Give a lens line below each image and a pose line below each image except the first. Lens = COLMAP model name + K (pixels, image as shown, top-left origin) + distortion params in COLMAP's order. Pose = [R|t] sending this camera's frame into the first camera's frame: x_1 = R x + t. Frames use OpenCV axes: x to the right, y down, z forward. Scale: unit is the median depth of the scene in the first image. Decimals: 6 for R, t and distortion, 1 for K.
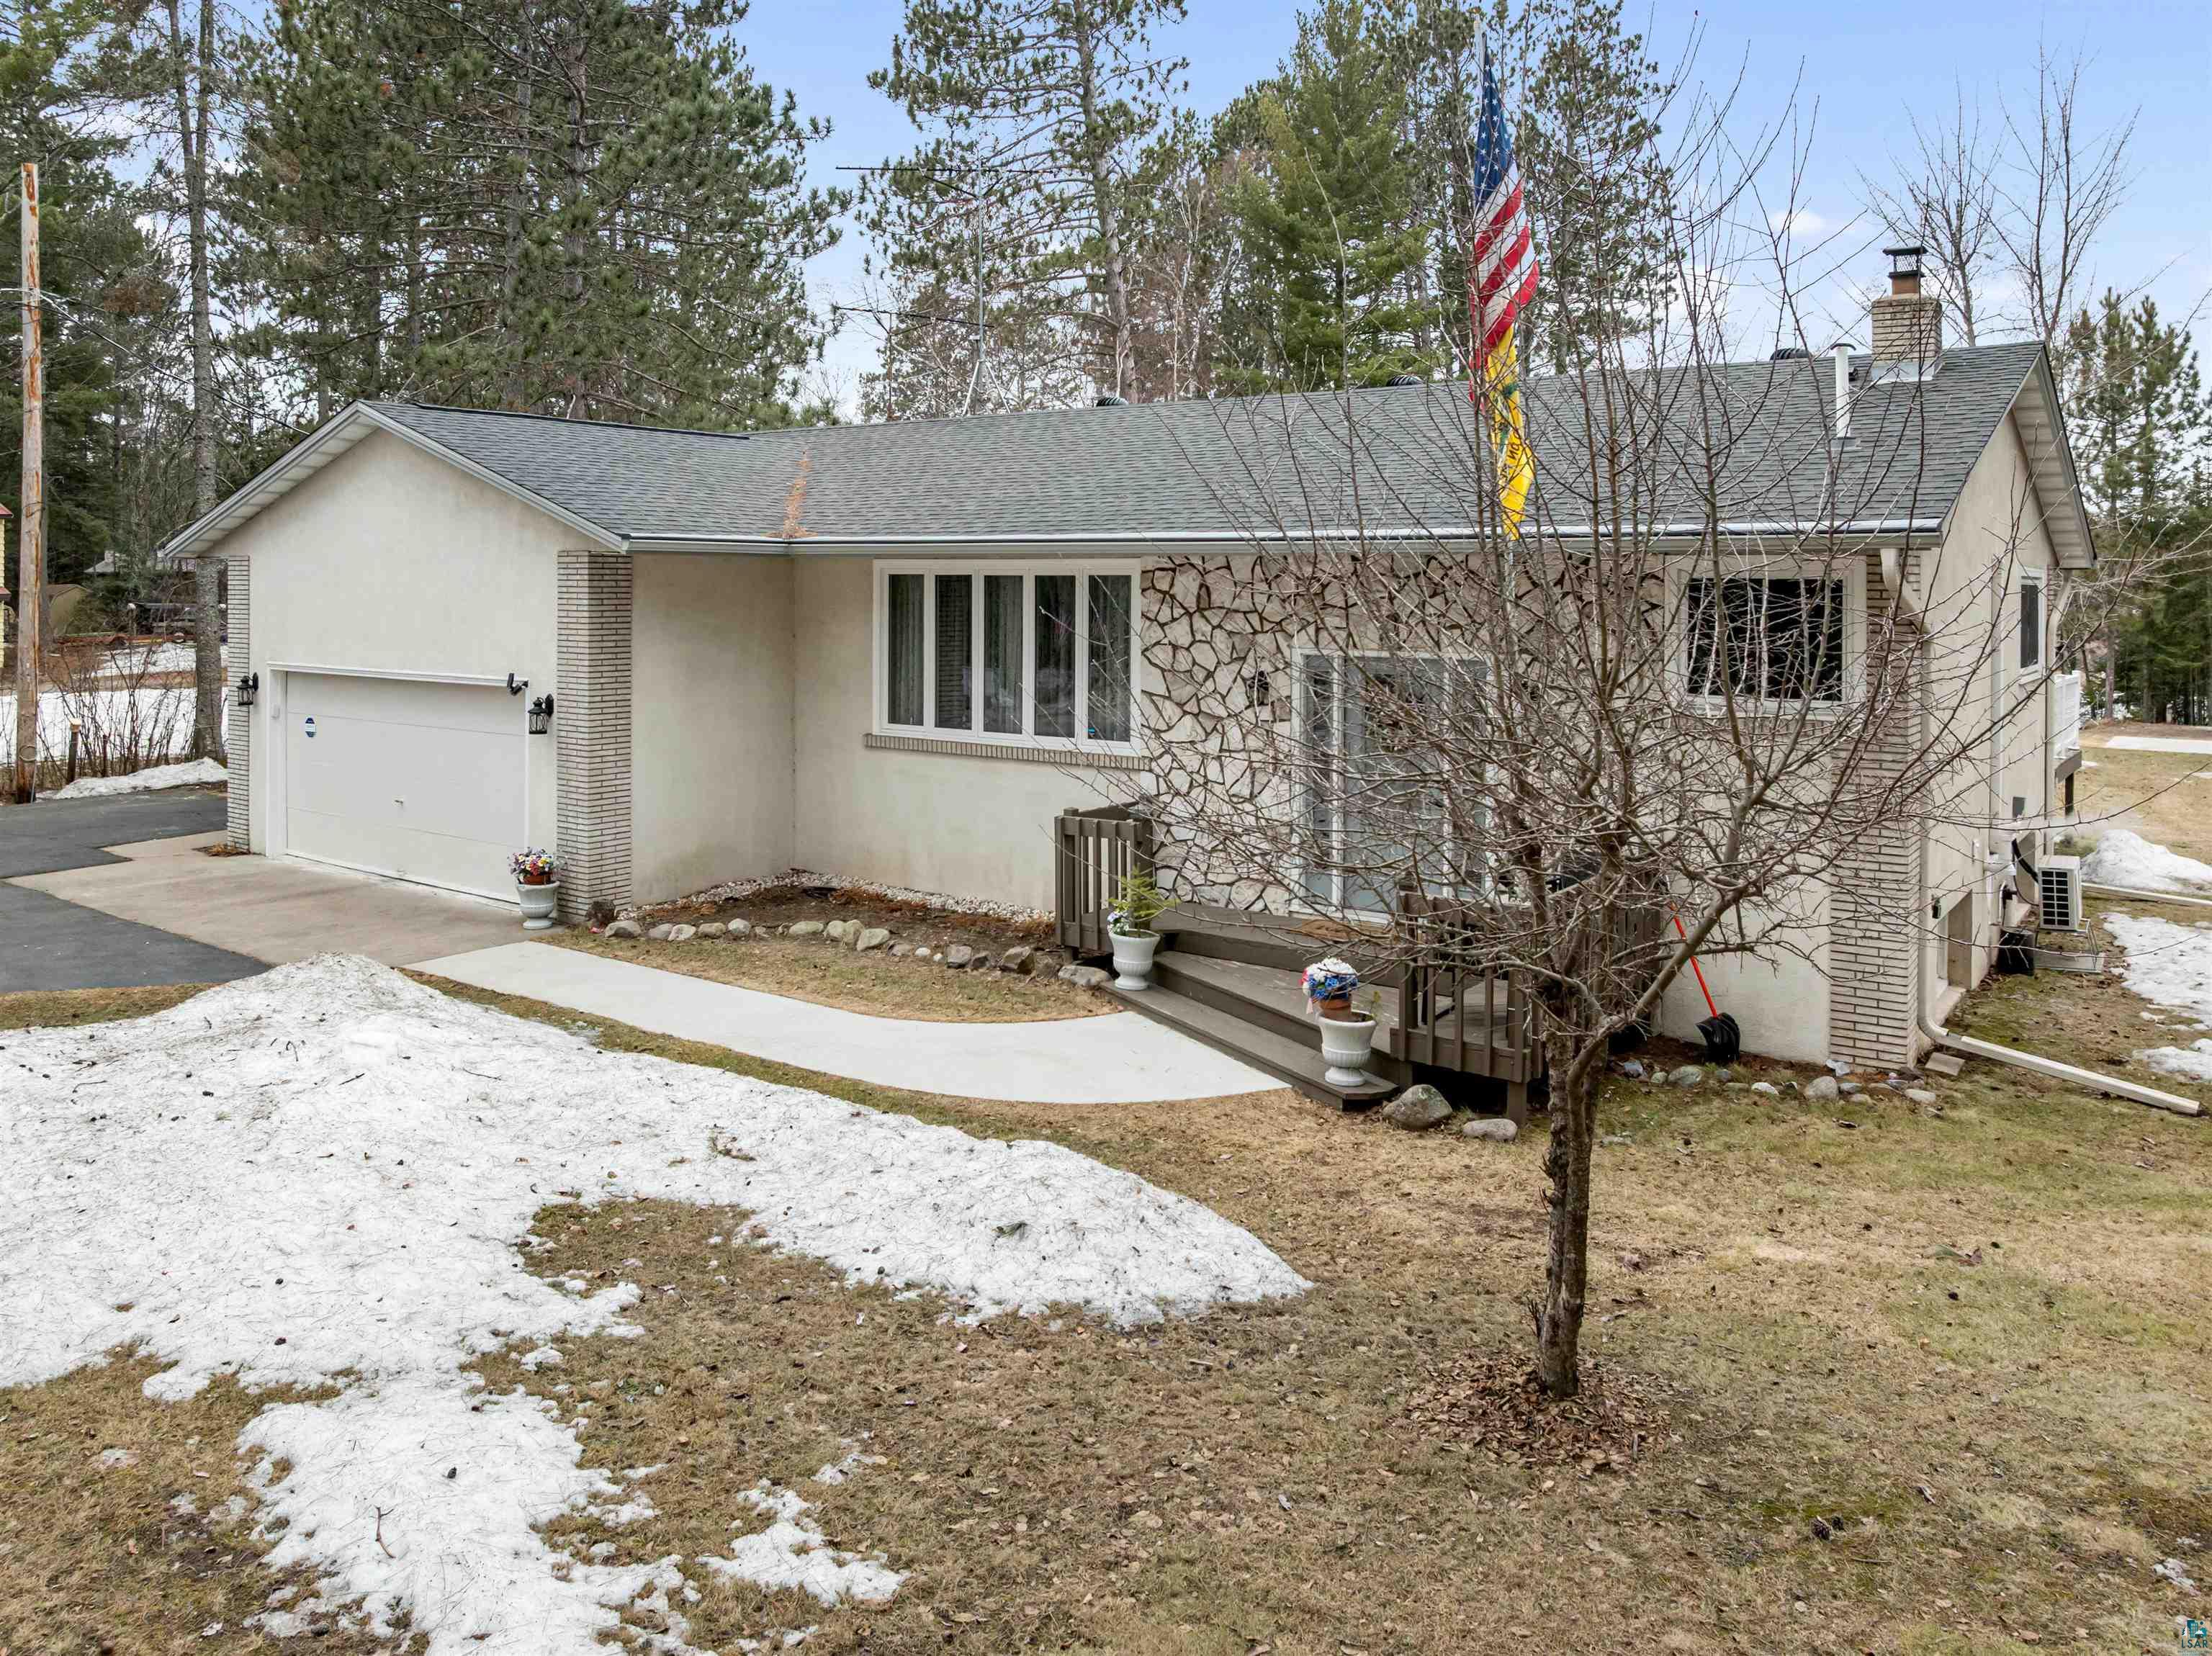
lens RADIAL K [[1563.0, 0, 1106.7], [0, 1563.0, 750.7], [0, 0, 1]] dist [0.004174, 0.000273]
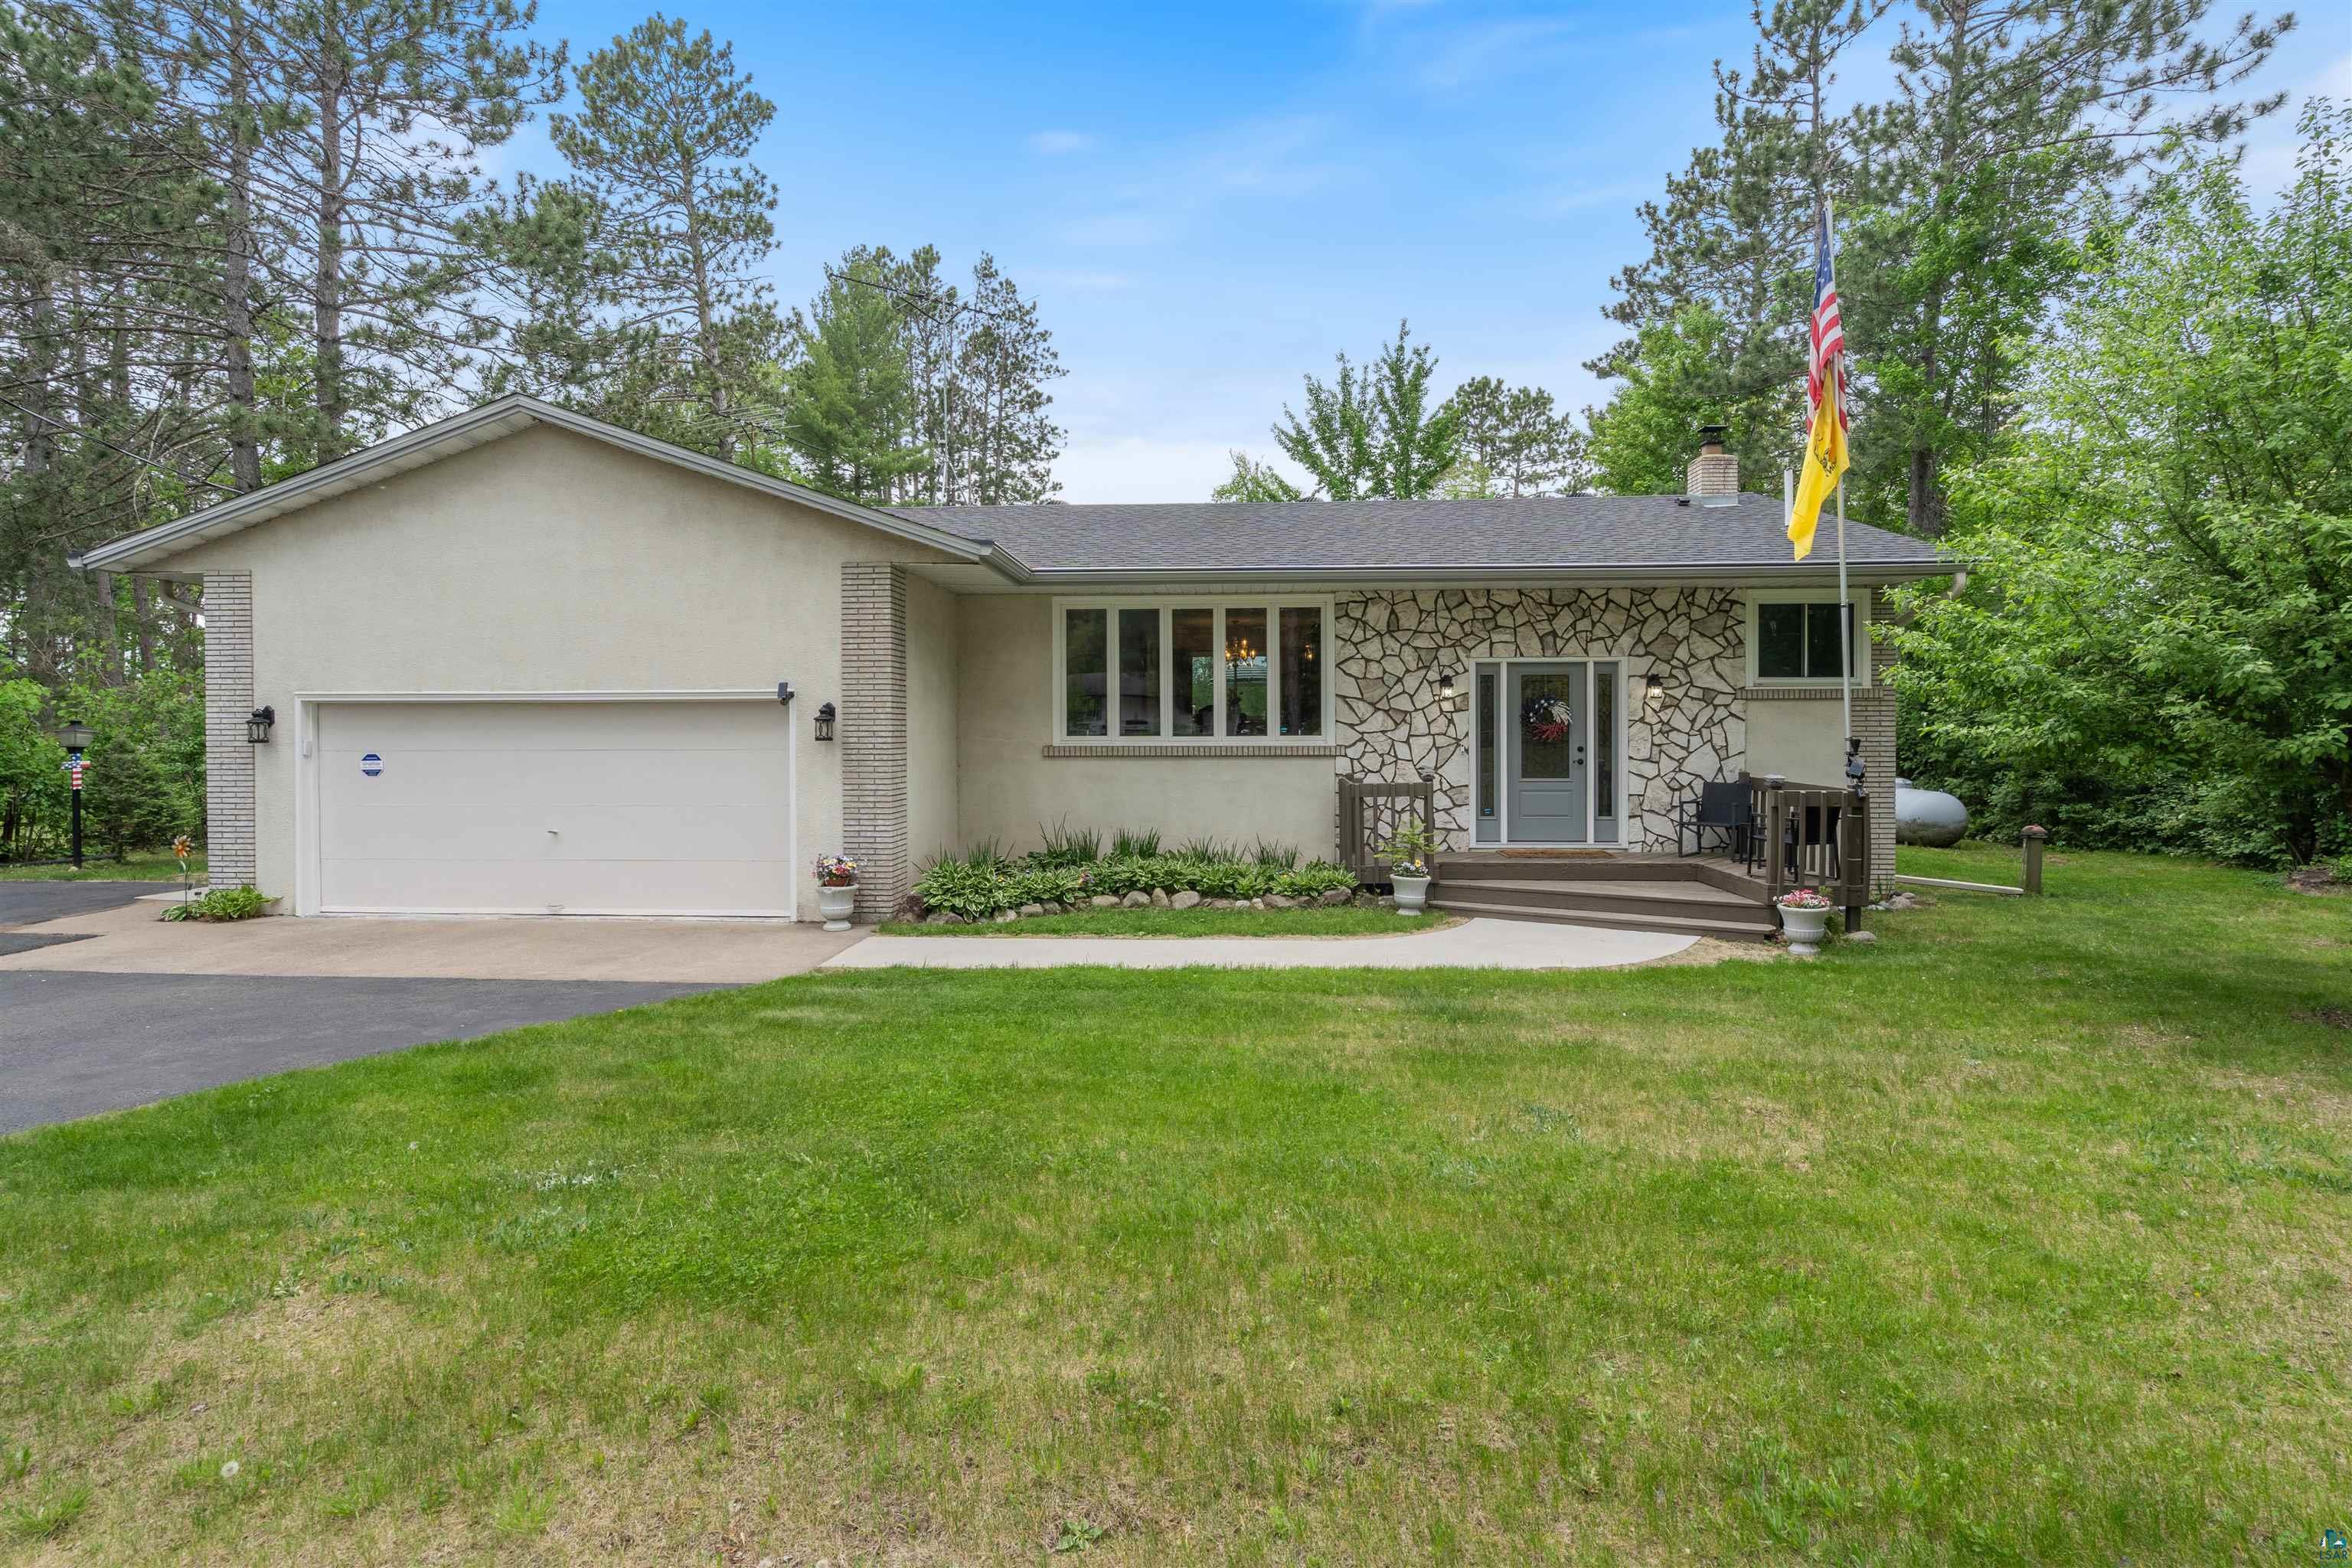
lens RADIAL K [[1128.5, 0, 1176.0], [0, 1128.5, 784.0], [0, 0, 1]] dist [0.004567, 0.000716]
pose [[0.851036, -0.032987, 0.524071, -0.604391], [0.061169, 0.997458, -0.036547, 0.063997], [-0.521533, 0.063160, 0.850890, 0.275258]]
